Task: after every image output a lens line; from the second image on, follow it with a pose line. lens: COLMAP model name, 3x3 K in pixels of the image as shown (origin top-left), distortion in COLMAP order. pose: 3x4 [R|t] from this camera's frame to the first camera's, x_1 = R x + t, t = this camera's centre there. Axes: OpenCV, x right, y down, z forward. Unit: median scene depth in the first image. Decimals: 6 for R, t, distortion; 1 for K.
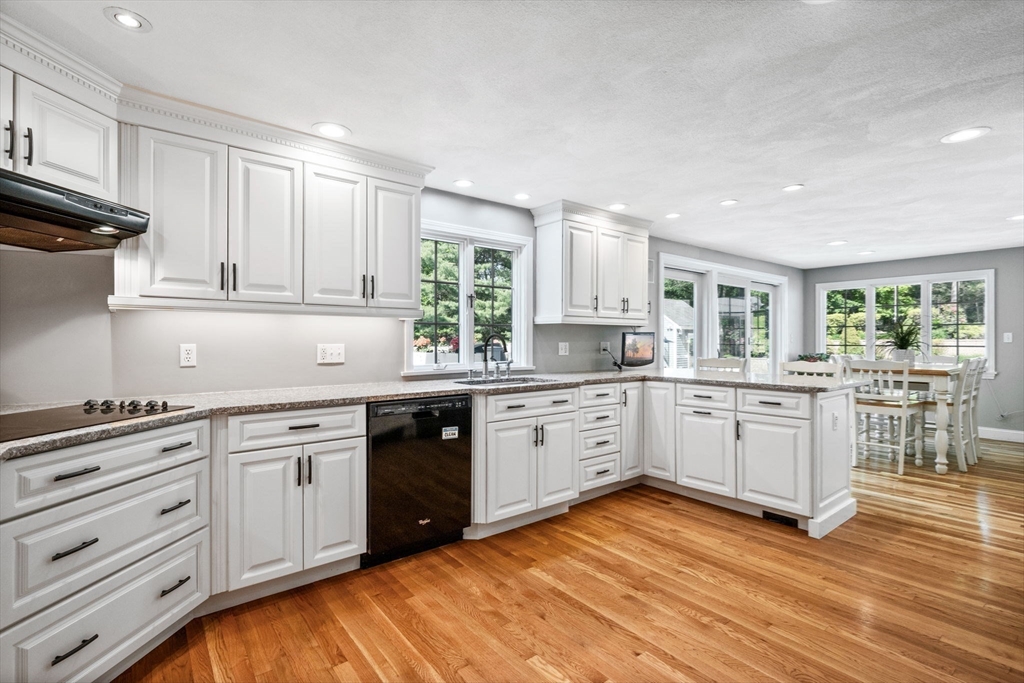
lens RADIAL K [[480.0, 0, 507.0], [0, 480.0, 339.0], [0, 0, 1]] dist [-0.002110, 0.000940]
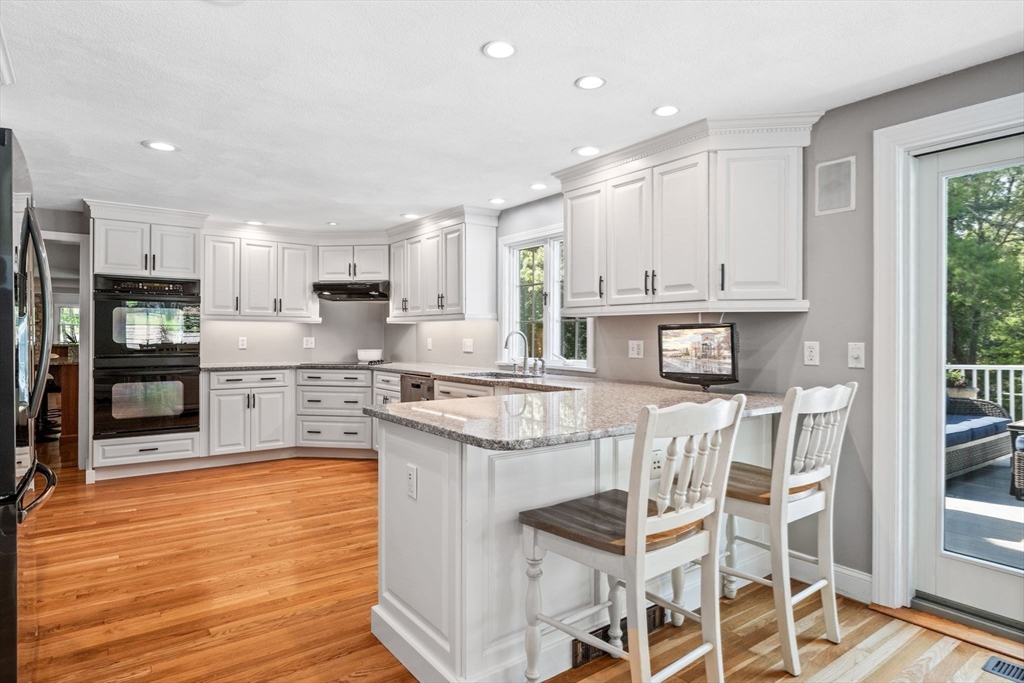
lens RADIAL K [[571.9, 0, 512.5], [0, 571.9, 335.8], [0, 0, 1]] dist [0.001545, -0.000273]
pose [[-0.030198, 0.000242, -0.999544, 1.171474], [-0.001276, 0.999999, 0.000281, -0.000180], [0.999543, 0.001284, -0.030198, 0.989834]]
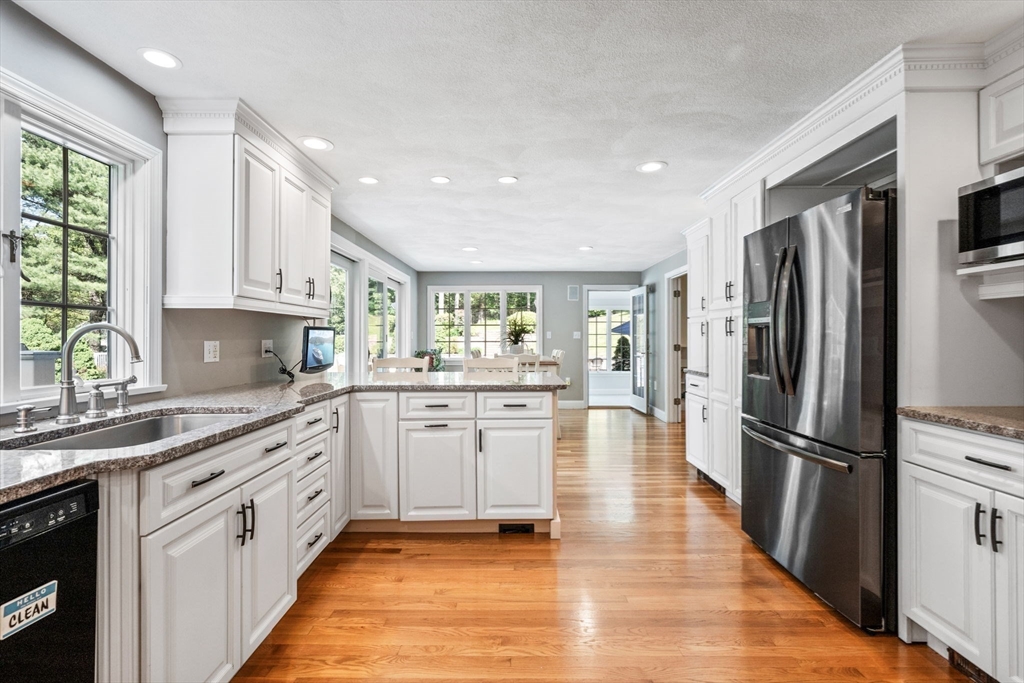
lens RADIAL K [[460.5, 0, 517.0], [0, 460.5, 336.2], [0, 0, 1]] dist [-0.004688, 0.000181]
pose [[0.617917, 0.000746, 0.786243, -0.120043], [-0.000095, 1.000000, -0.000874, 0.001967], [-0.786244, 0.000465, 0.617916, 0.395219]]
